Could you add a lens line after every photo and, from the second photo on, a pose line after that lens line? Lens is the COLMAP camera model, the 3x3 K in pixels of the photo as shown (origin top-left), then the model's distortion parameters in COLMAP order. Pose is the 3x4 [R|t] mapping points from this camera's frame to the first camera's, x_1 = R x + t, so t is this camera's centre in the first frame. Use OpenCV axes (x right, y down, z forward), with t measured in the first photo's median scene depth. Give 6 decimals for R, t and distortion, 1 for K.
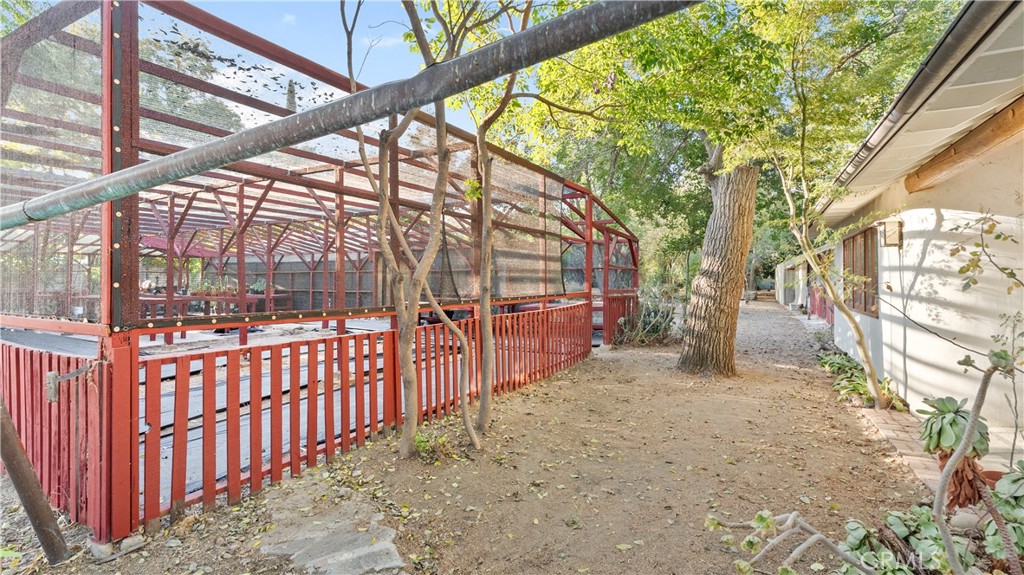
lens RADIAL K [[472.9, 0, 509.2], [0, 472.9, 277.6], [0, 0, 1]] dist [-0.002342, 0.001608]
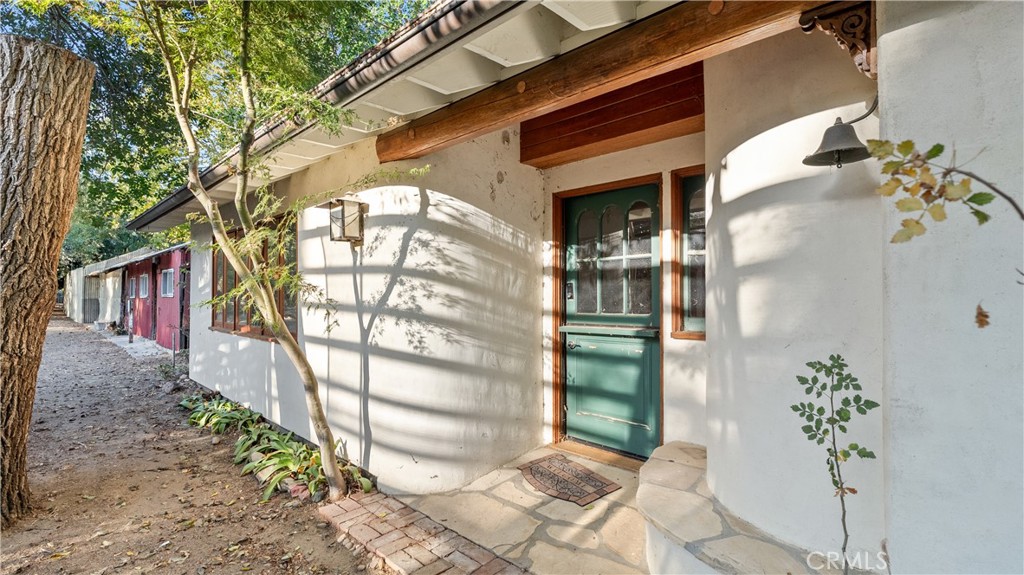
lens RADIAL K [[472.9, 0, 512.5], [0, 472.9, 283.6], [0, 0, 1]] dist [-0.002342, 0.001608]
pose [[0.286829, 0.016878, 0.957833, 0.252822], [-0.007087, 0.999855, -0.015496, 0.004608], [-0.957956, -0.002344, 0.286907, 0.611860]]
